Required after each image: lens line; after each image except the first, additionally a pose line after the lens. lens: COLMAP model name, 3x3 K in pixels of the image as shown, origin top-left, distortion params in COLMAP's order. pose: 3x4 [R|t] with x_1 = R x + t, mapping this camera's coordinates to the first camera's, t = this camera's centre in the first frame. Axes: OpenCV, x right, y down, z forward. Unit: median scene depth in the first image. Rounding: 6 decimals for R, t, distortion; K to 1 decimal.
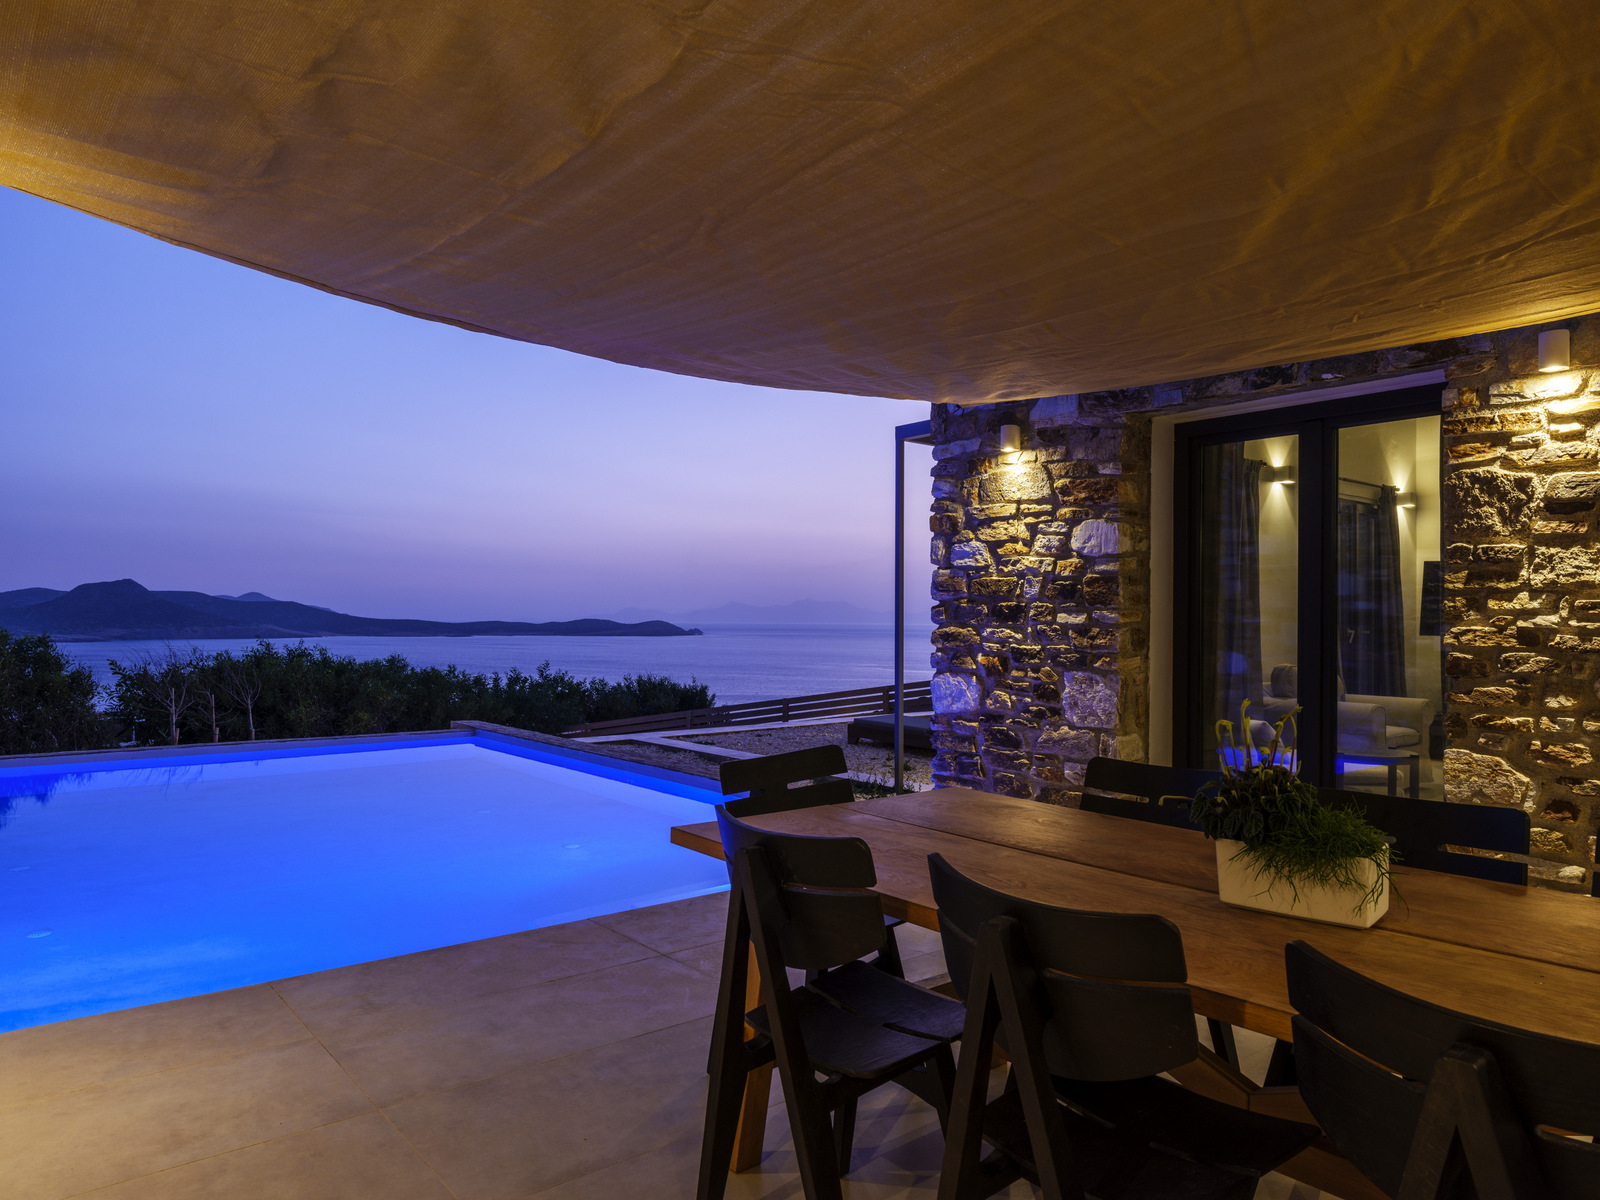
lens RADIAL K [[1009.5, 0, 797.1], [0, 1009.5, 605.8], [0, 0, 1]] dist [0.021480, -0.018059]
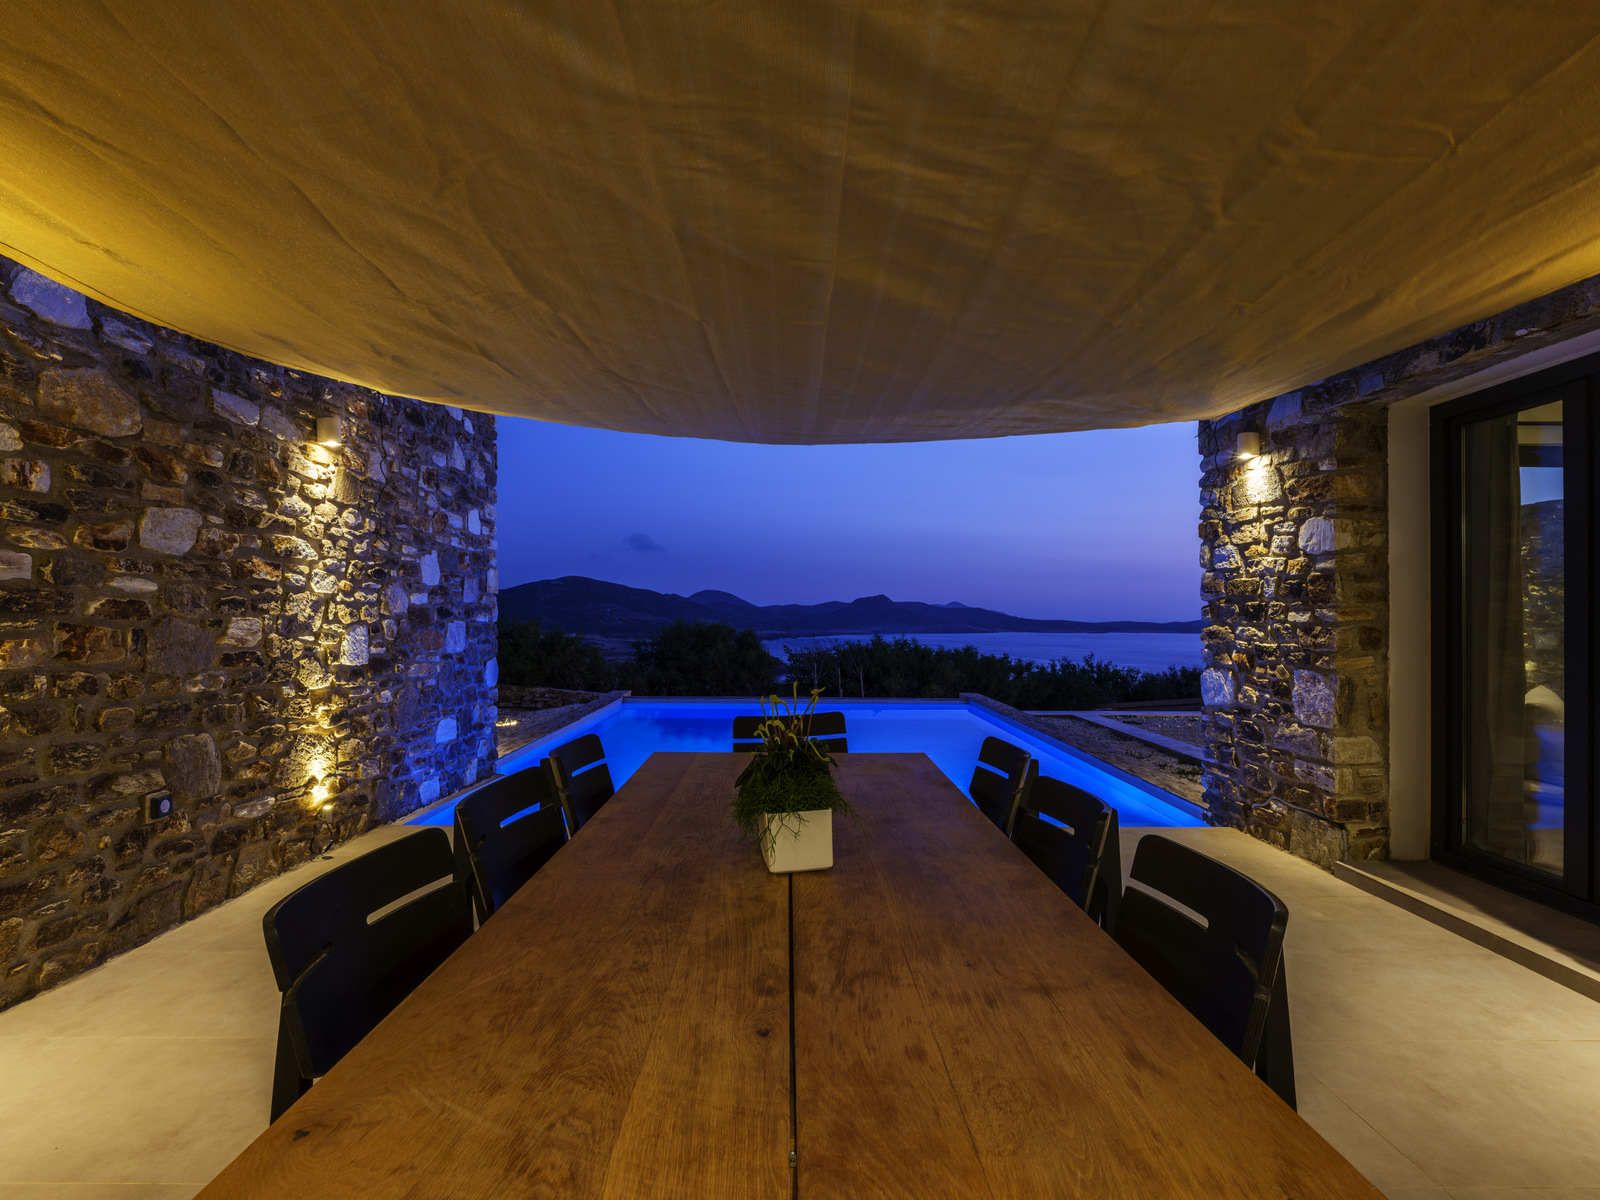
lens RADIAL K [[768.0, 0, 803.9], [0, 768.0, 609.7], [0, 0, 1]] dist [-0.000546, -0.000585]
pose [[0.786828, -0.011319, -0.617069, 0.344961], [0.011611, 0.999926, -0.003537, 0.002180], [0.617064, -0.004382, 0.786901, 0.090817]]
